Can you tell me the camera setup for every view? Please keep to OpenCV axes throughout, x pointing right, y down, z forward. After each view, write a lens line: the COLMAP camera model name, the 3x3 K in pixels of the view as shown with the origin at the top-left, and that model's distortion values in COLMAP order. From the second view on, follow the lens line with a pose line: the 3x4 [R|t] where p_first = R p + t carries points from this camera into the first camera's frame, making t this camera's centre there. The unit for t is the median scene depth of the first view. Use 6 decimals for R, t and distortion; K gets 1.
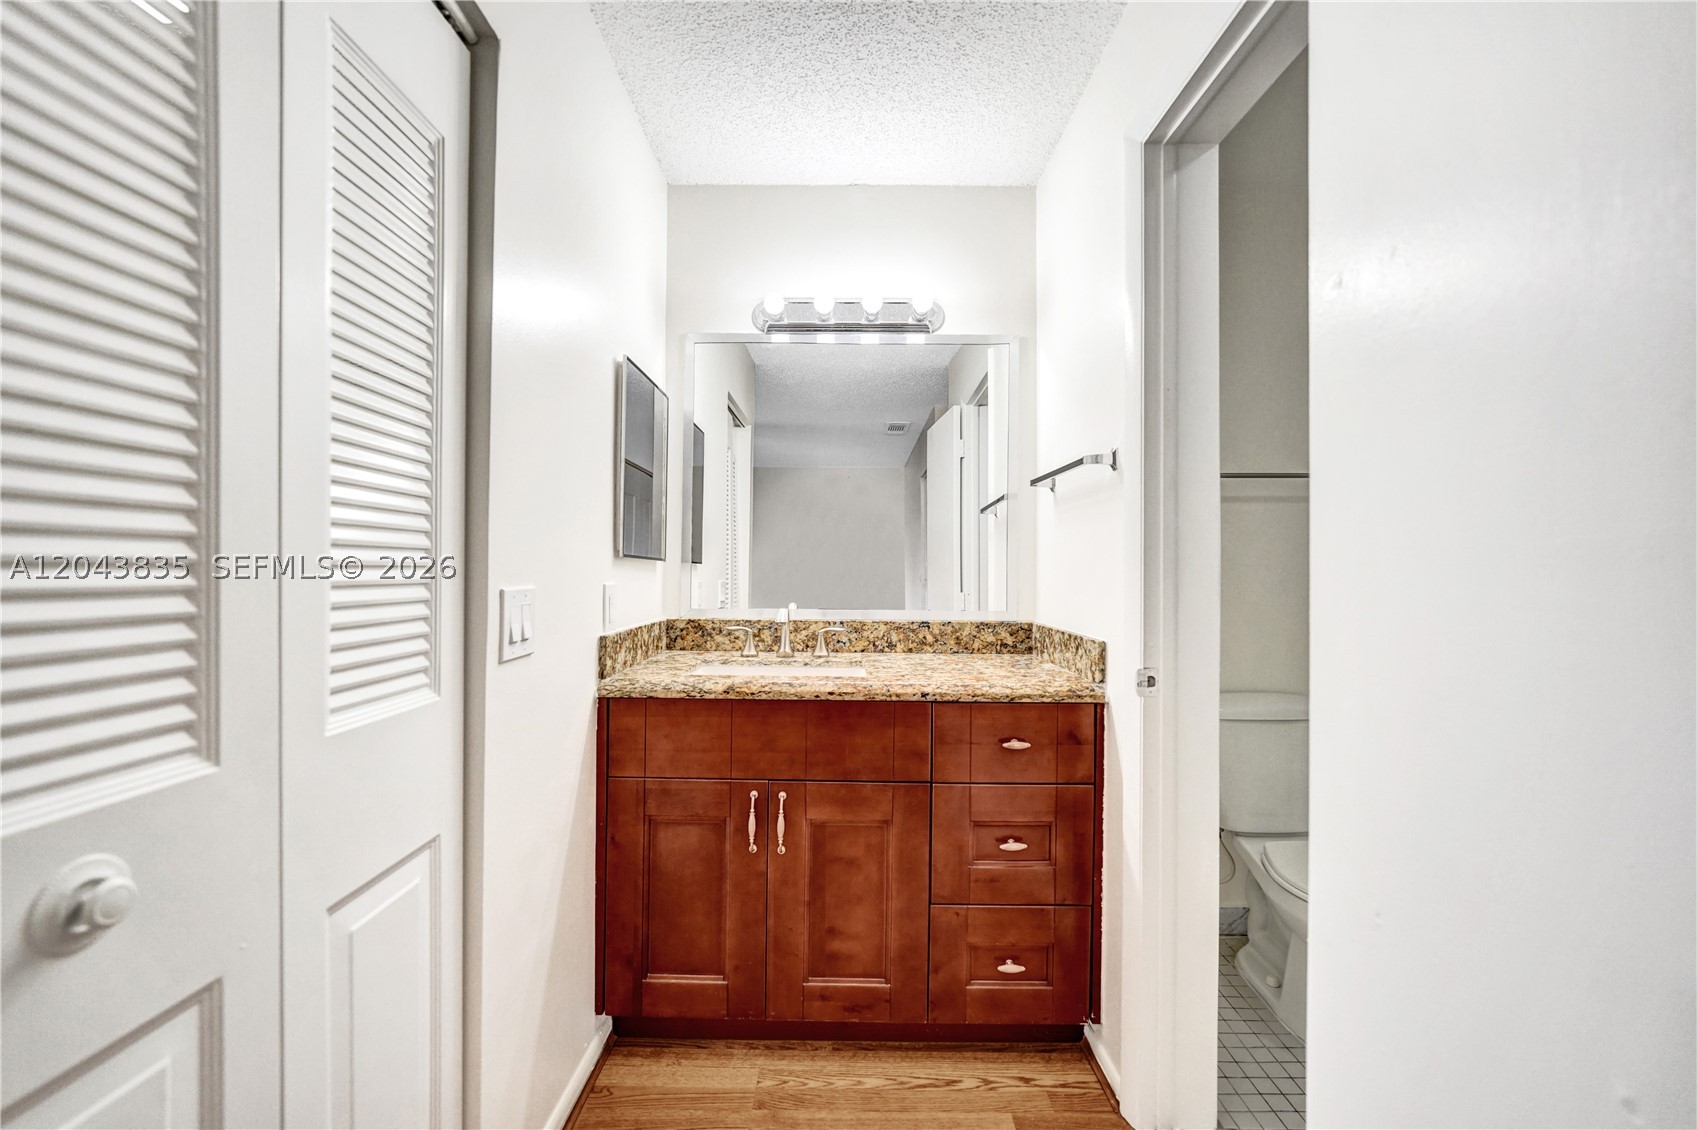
lens RADIAL K [[700.6, 0, 842.3], [0, 700.6, 567.6], [0, 0, 1]] dist [-0.023465, -0.000182]
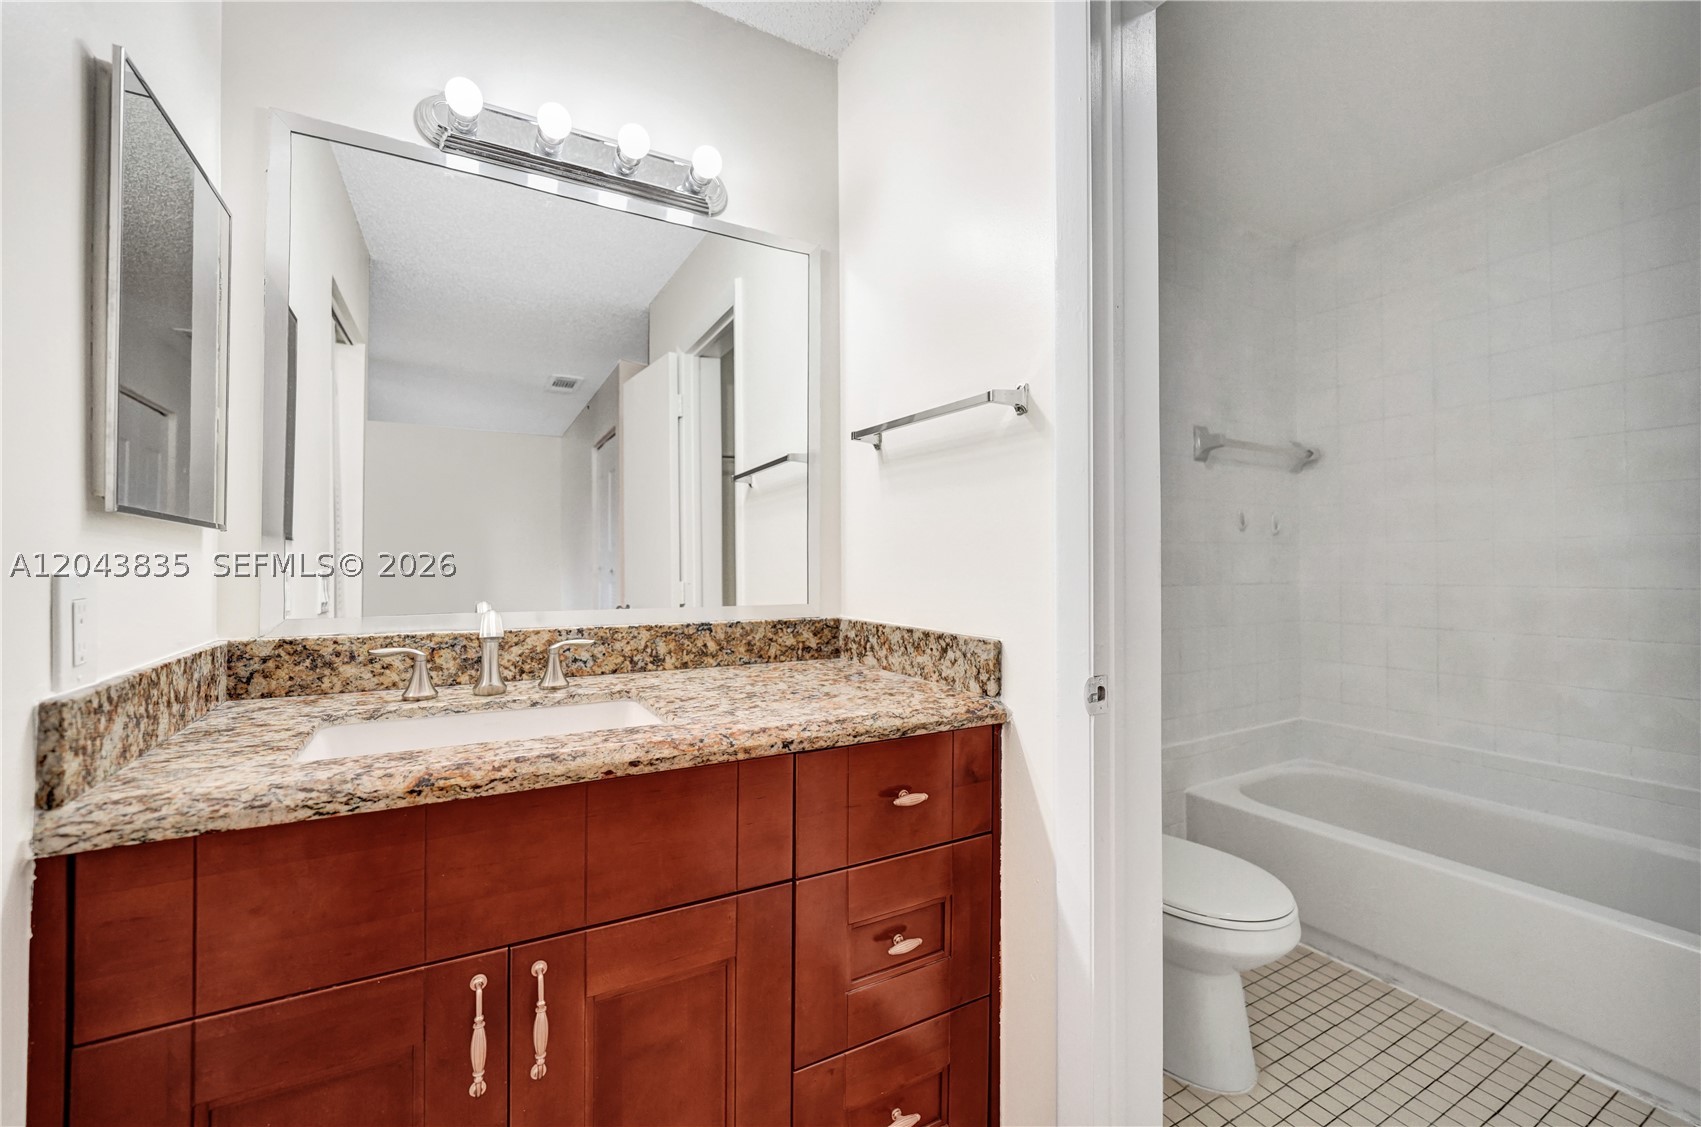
lens RADIAL K [[699.1, 0, 850.5], [0, 699.1, 563.5], [0, 0, 1]] dist [-0.004462, 0.000247]
pose [[0.868221, -0.006155, 0.496139, -0.112571], [0.001637, 0.999953, 0.009542, 0.011439], [-0.496175, -0.007472, 0.868190, 0.338852]]
